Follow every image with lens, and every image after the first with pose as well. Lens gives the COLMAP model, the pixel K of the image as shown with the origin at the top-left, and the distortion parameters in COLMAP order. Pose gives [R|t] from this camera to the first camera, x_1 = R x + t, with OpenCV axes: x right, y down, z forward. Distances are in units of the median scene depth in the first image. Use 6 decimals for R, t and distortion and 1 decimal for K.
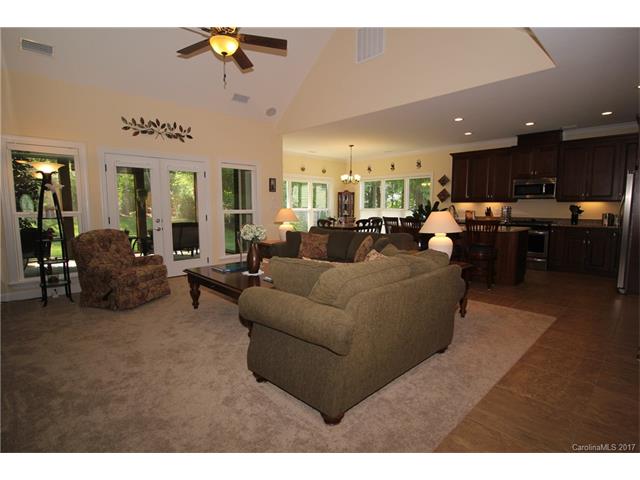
lens RADIAL K [[328.5, 0, 320.0], [0, 328.5, 240.0], [0, 0, 1]] dist [-0.000892, -0.008626]
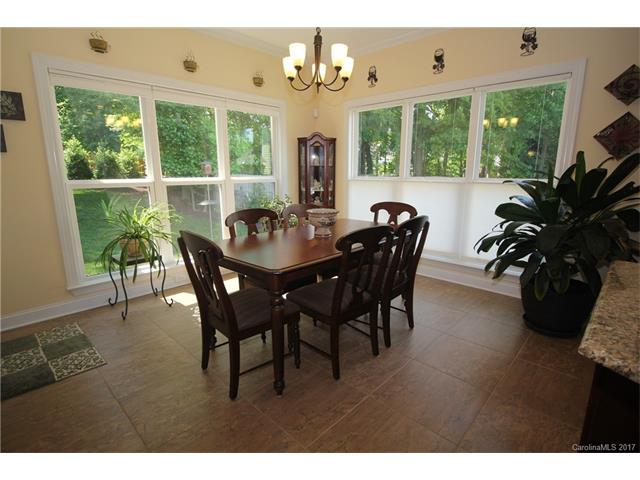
lens RADIAL K [[328.5, 0, 320.0], [0, 328.5, 240.0], [0, 0, 1]] dist [-0.000892, -0.008626]
pose [[0.998909, -0.014026, 0.044537, 0.097268], [0.009237, 0.994326, 0.105976, -0.089879], [-0.045771, -0.105449, 0.993371, 0.862142]]
